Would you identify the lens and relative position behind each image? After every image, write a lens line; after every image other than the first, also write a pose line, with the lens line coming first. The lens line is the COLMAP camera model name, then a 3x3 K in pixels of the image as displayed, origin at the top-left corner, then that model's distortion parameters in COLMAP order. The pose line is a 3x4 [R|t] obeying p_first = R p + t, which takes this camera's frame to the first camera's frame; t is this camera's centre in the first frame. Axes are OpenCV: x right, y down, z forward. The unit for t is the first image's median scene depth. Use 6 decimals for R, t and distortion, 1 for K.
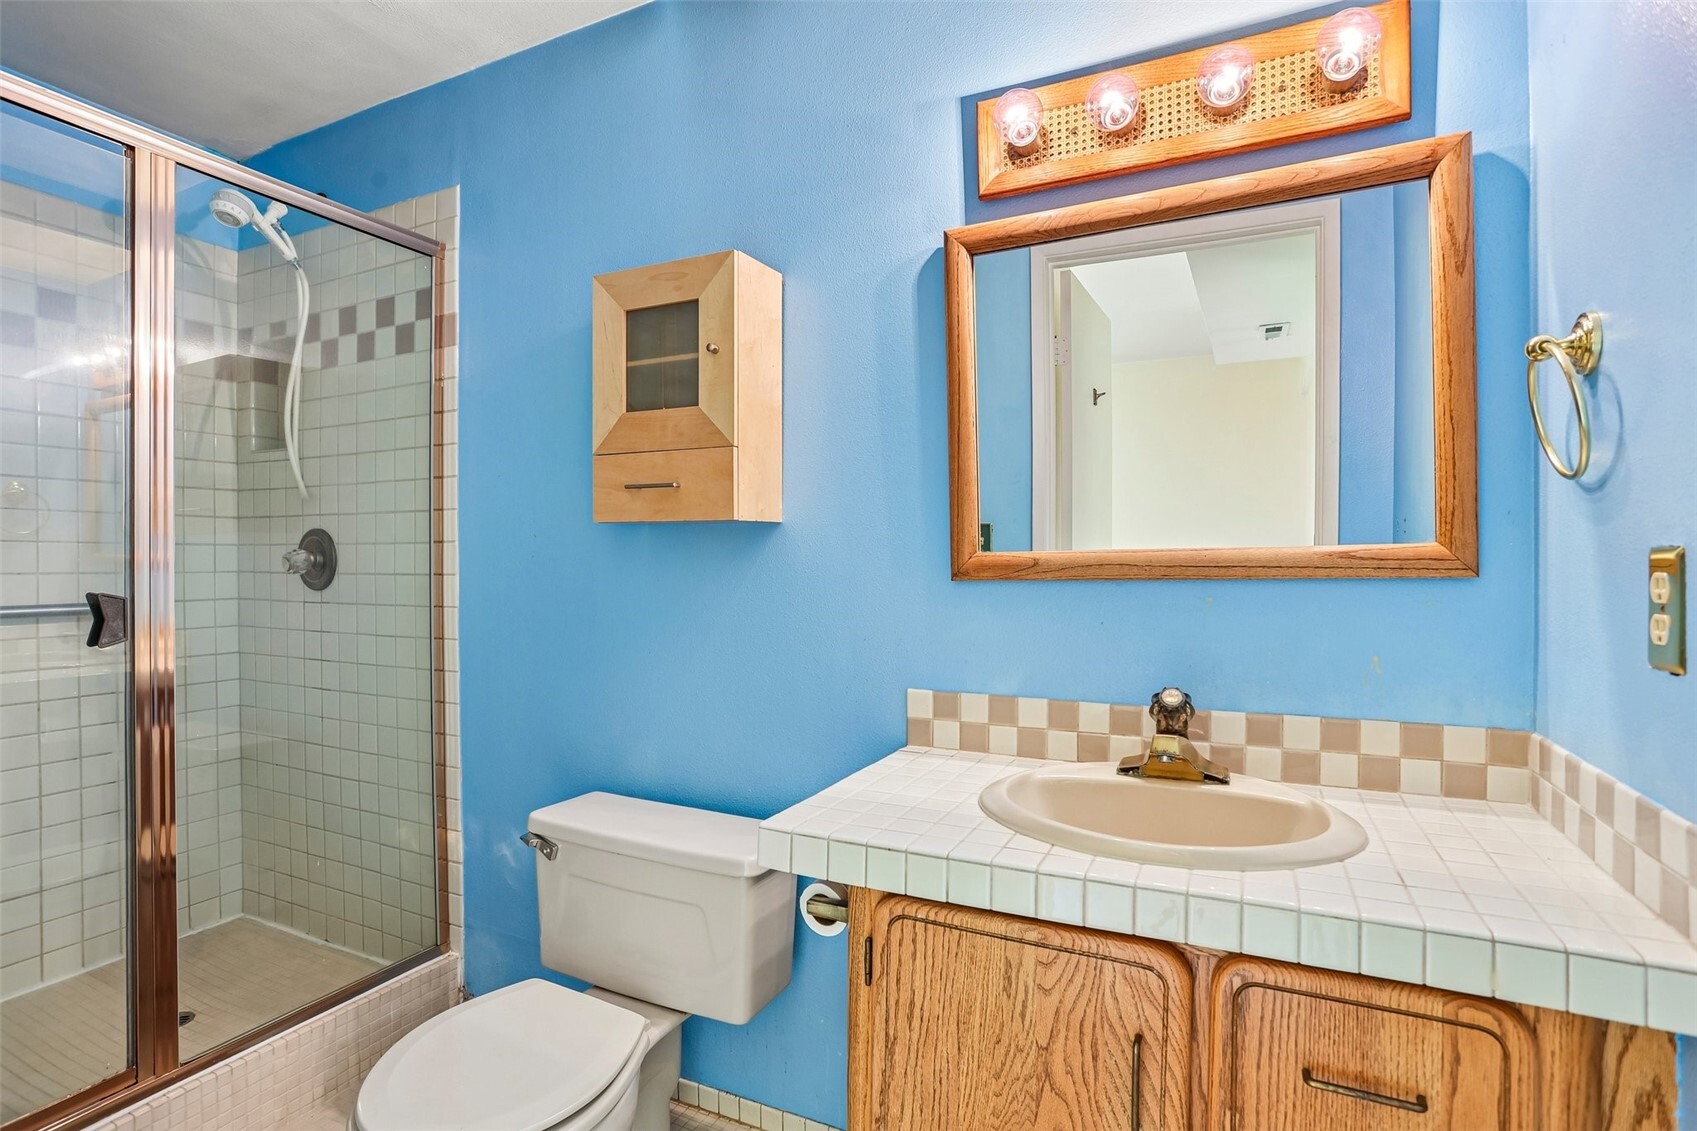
lens RADIAL K [[872.0, 0, 859.6], [0, 872.0, 565.8], [0, 0, 1]] dist [-0.041456, 0.008872]
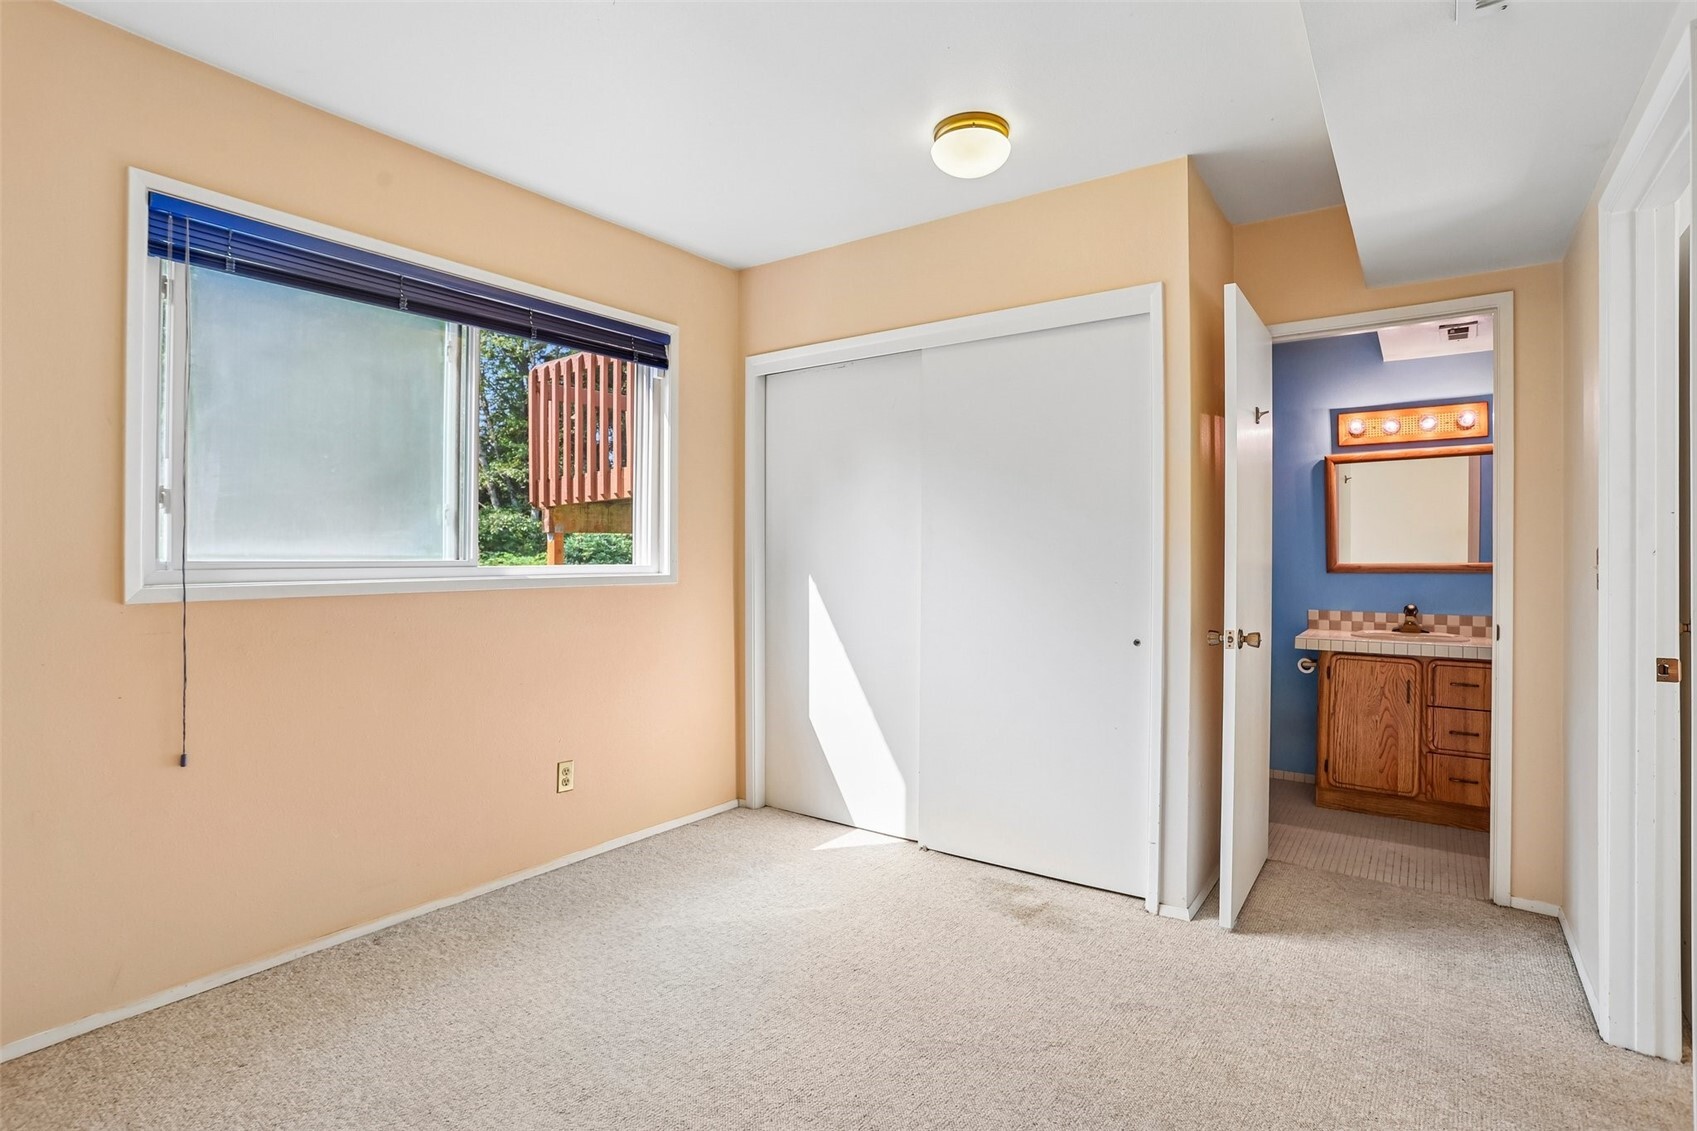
lens RADIAL K [[872.0, 0, 842.5], [0, 872.0, 556.0], [0, 0, 1]] dist [-0.041456, 0.008872]
pose [[0.984706, -0.000380, -0.174222, -1.255692], [-0.000601, 0.999984, -0.005577, -0.028023], [0.174221, 0.005596, 0.984691, -2.715590]]
